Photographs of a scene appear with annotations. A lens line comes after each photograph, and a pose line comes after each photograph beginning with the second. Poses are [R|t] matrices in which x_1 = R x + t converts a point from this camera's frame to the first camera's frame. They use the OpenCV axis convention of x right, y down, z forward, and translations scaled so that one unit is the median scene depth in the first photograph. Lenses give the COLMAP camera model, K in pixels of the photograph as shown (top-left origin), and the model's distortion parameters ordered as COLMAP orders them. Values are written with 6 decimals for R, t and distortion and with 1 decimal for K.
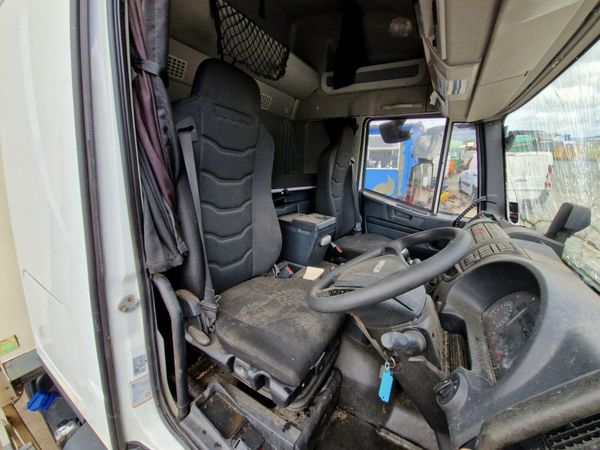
lens RADIAL K [[243.6, 0, 299.3], [0, 243.6, 225.3], [0, 0, 1]] dist [0.005387, -0.004497]
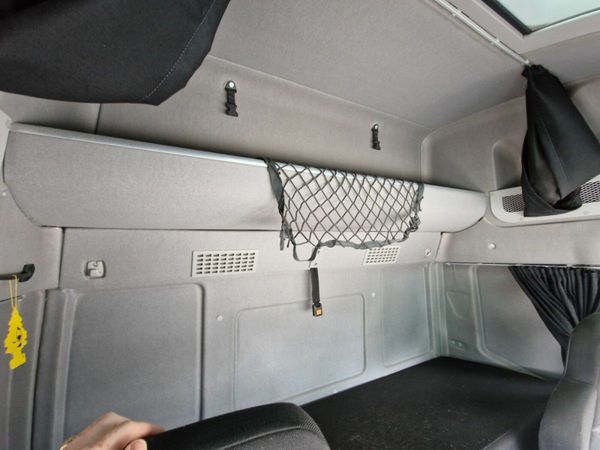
lens RADIAL K [[243.6, 0, 302.2], [0, 243.6, 224.4], [0, 0, 1]] dist [0.005387, -0.004497]
pose [[0.852246, -0.135614, -0.505258, -0.007630], [-0.048530, 0.941156, -0.334469, -0.565571], [0.520885, 0.309571, 0.795515, 0.551991]]
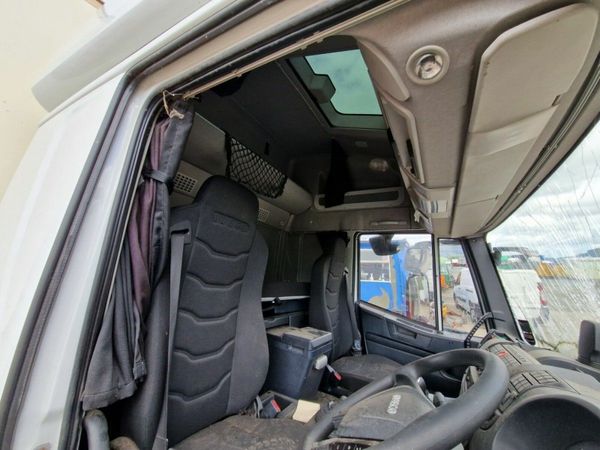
lens RADIAL K [[243.6, 0, 298.3], [0, 243.6, 224.8], [0, 0, 1]] dist [0.005387, -0.004497]
pose [[0.999266, 0.033746, 0.018154, -0.002406], [-0.022562, 0.901071, -0.433084, 0.000715], [-0.030972, 0.432356, 0.901171, 0.050219]]
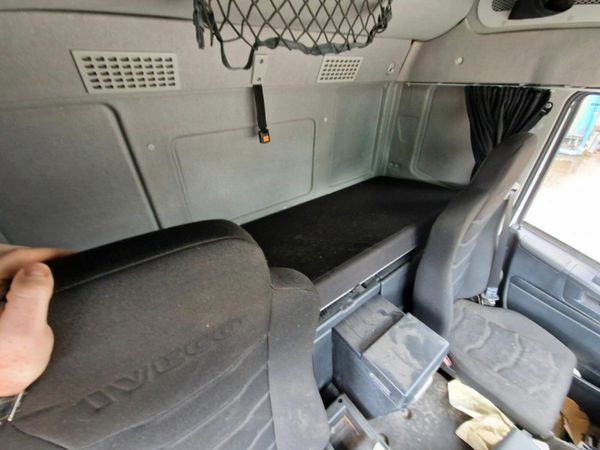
lens RADIAL K [[243.6, 0, 305.0], [0, 243.6, 226.9], [0, 0, 1]] dist [0.005387, -0.004497]
pose [[0.931884, 0.138063, -0.335456, -0.004989], [-0.024756, 0.946790, 0.320898, -0.550743], [0.361910, -0.290735, 0.885717, 0.609402]]
